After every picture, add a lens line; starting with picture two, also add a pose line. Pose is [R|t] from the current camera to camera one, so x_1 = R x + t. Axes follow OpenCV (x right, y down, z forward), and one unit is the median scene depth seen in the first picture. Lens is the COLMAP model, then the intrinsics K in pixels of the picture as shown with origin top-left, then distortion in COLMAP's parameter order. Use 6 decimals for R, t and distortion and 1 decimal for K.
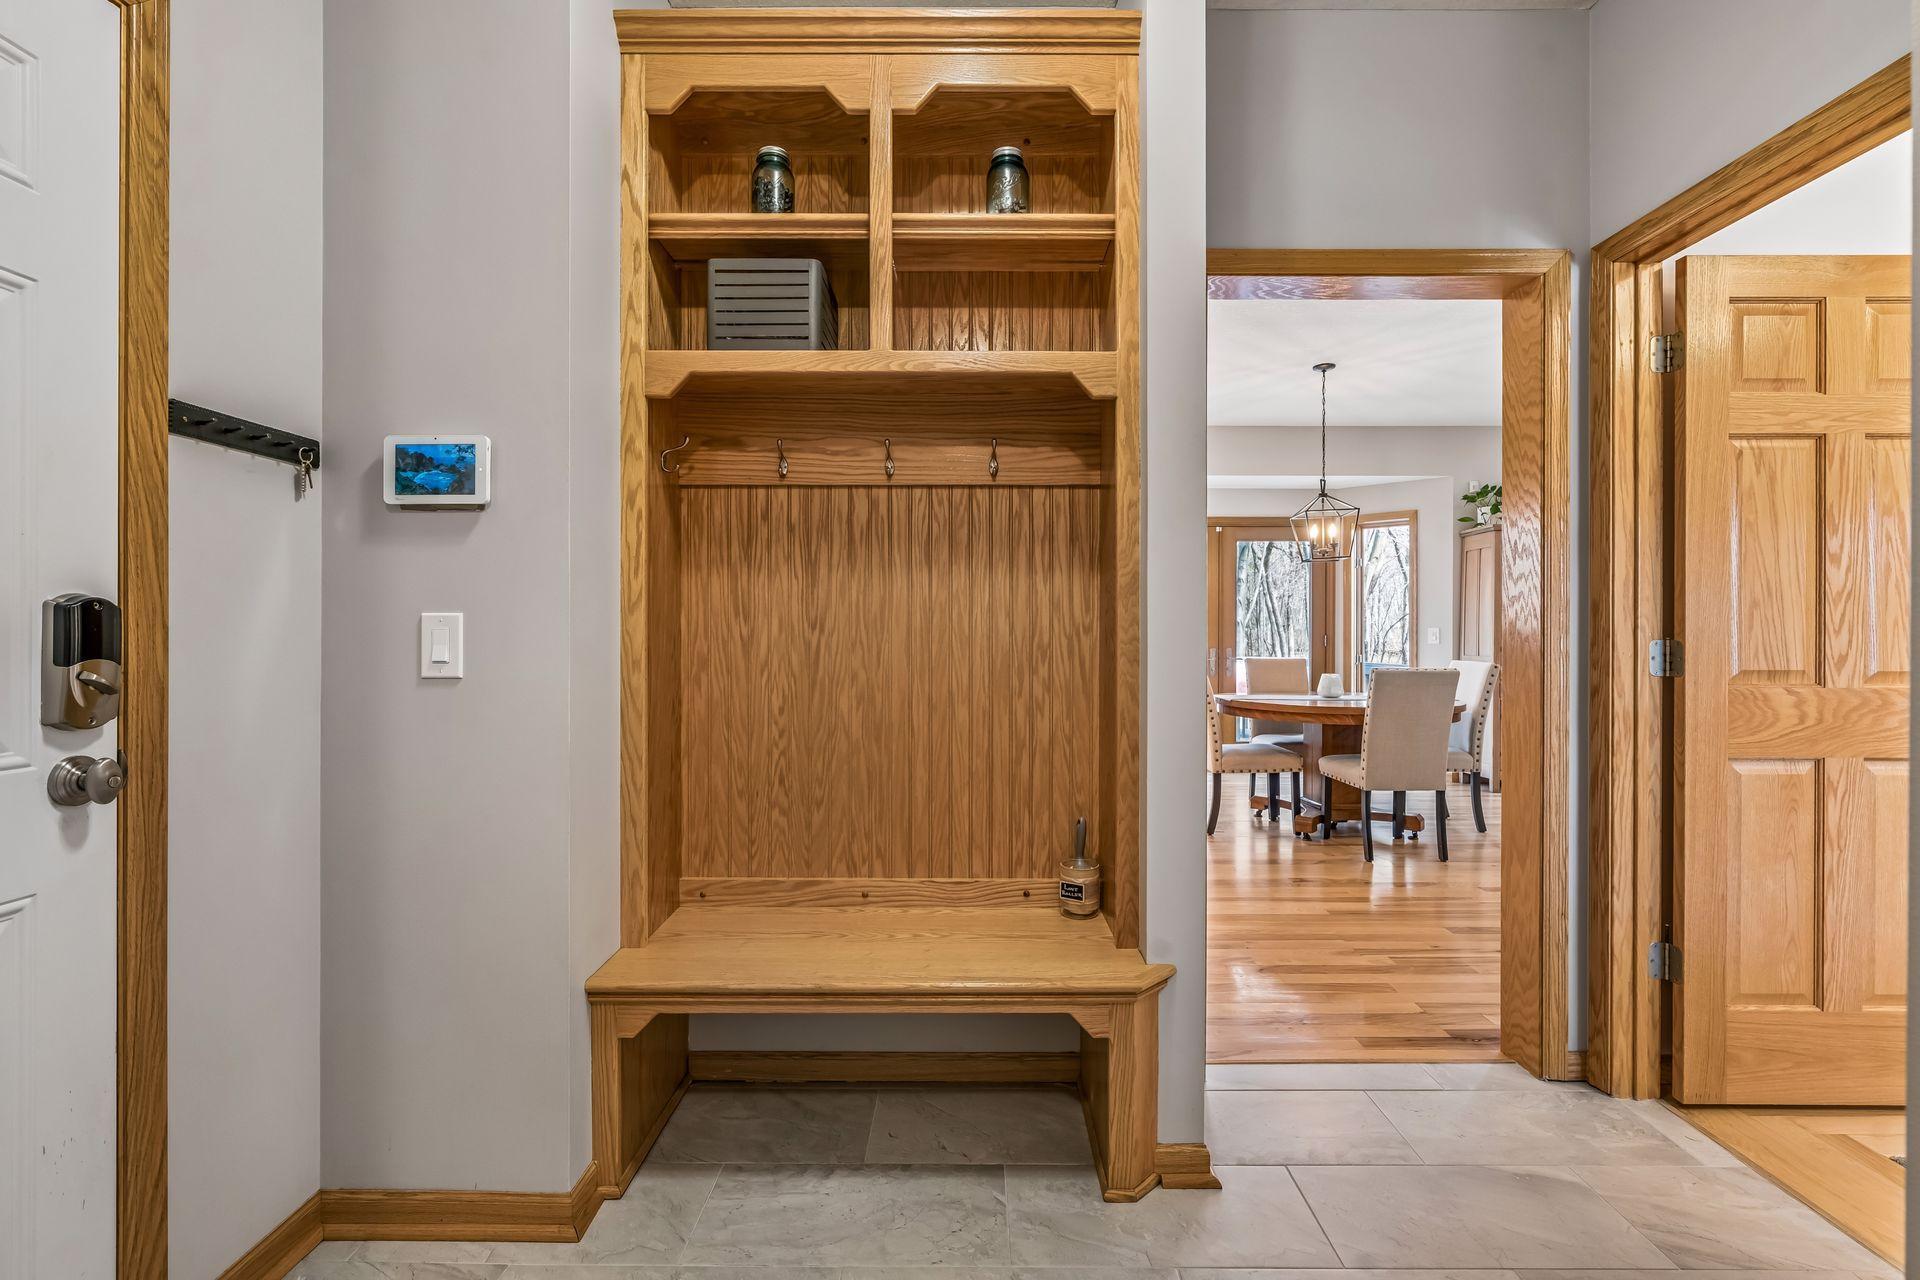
lens RADIAL K [[912.0, 0, 959.6], [0, 912.0, 635.1], [0, 0, 1]] dist [-0.005275, 0.000058]
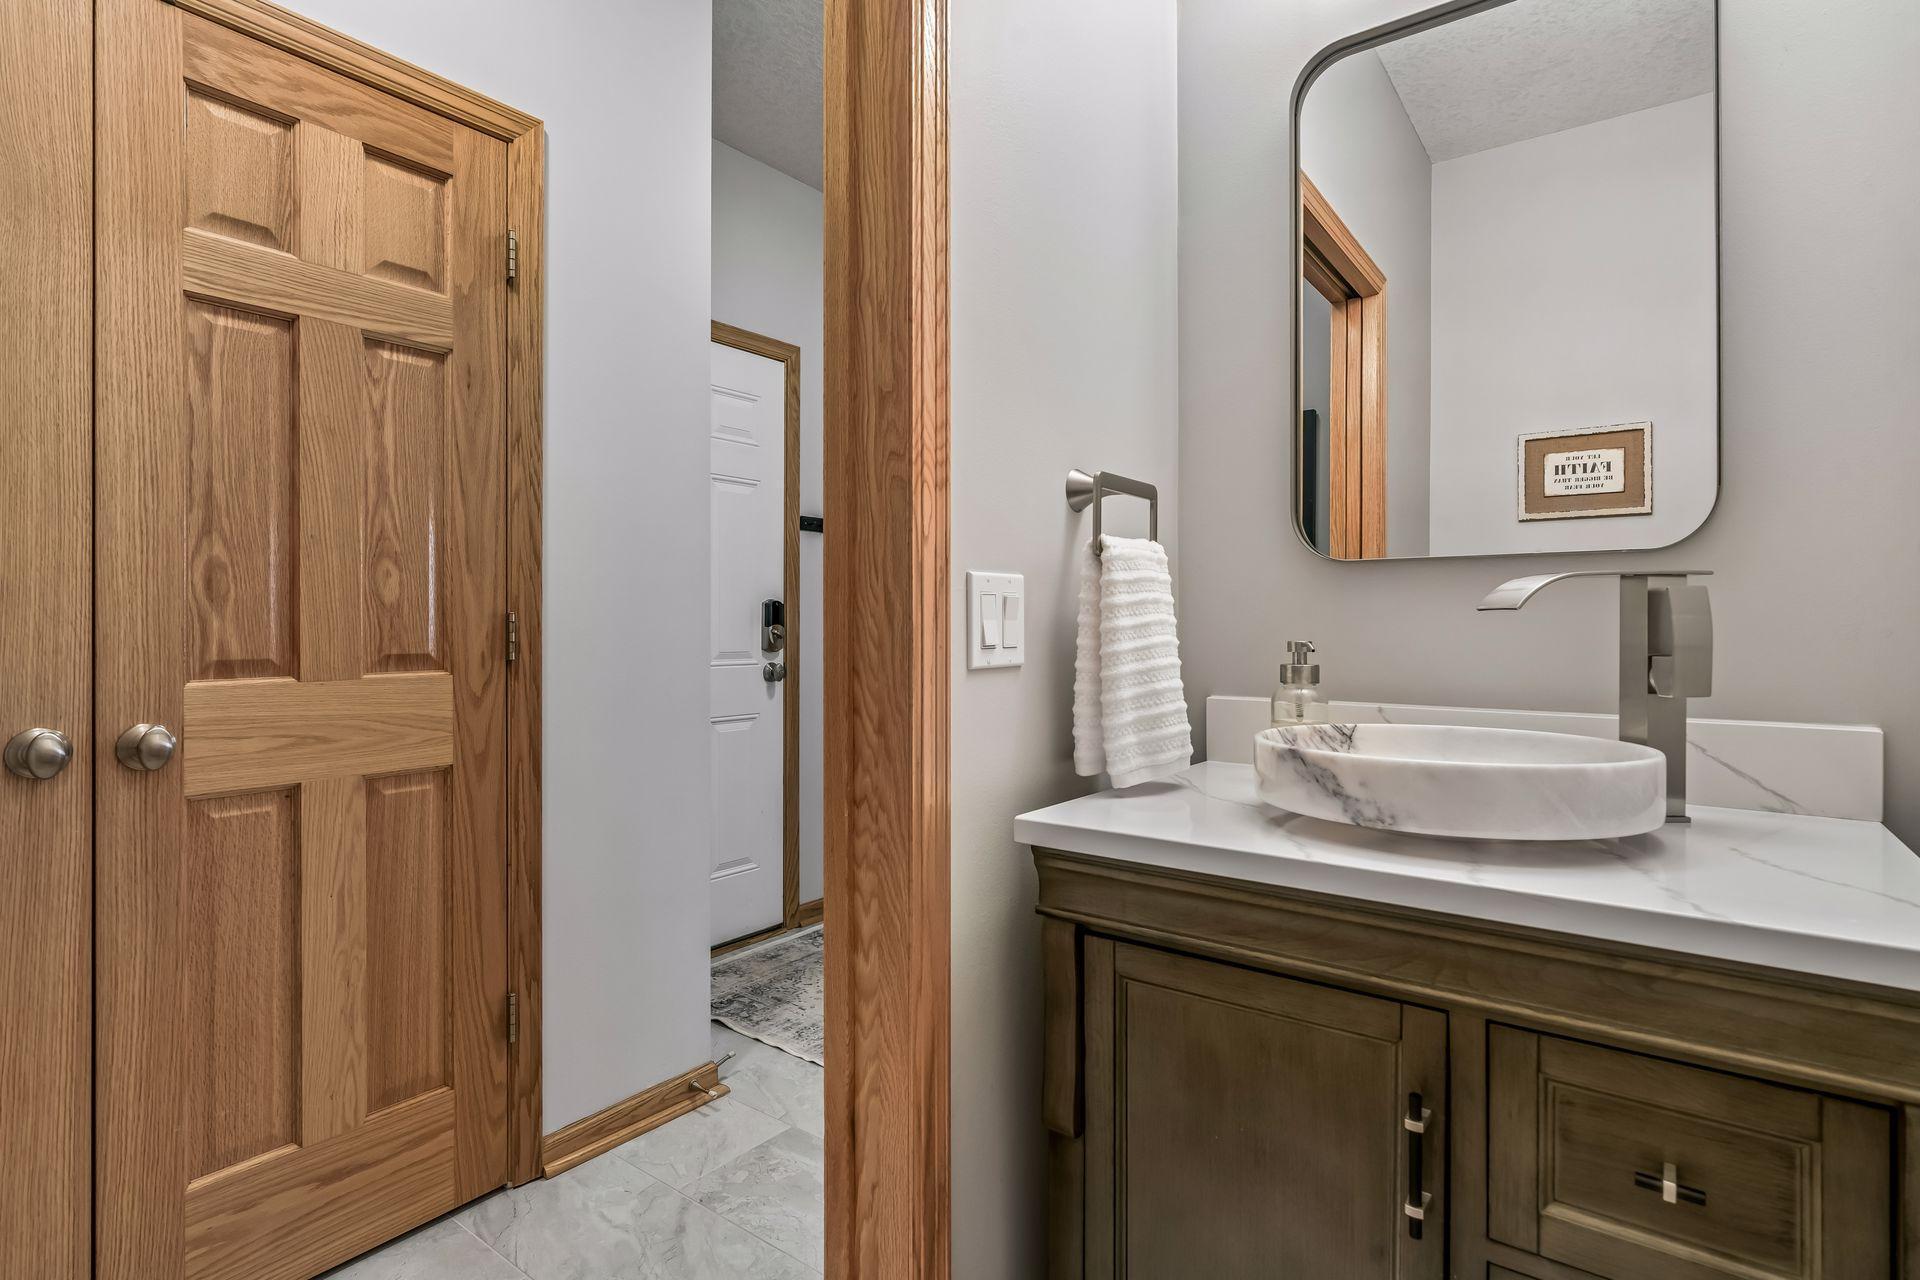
lens RADIAL K [[912.0, 0, 959.6], [0, 912.0, 635.1], [0, 0, 1]] dist [-0.005275, 0.000058]
pose [[0.851008, 0.008271, -0.525087, 0.810703], [-0.004085, 0.999950, 0.009131, 0.030600], [0.525137, -0.005626, 0.850999, -0.890244]]
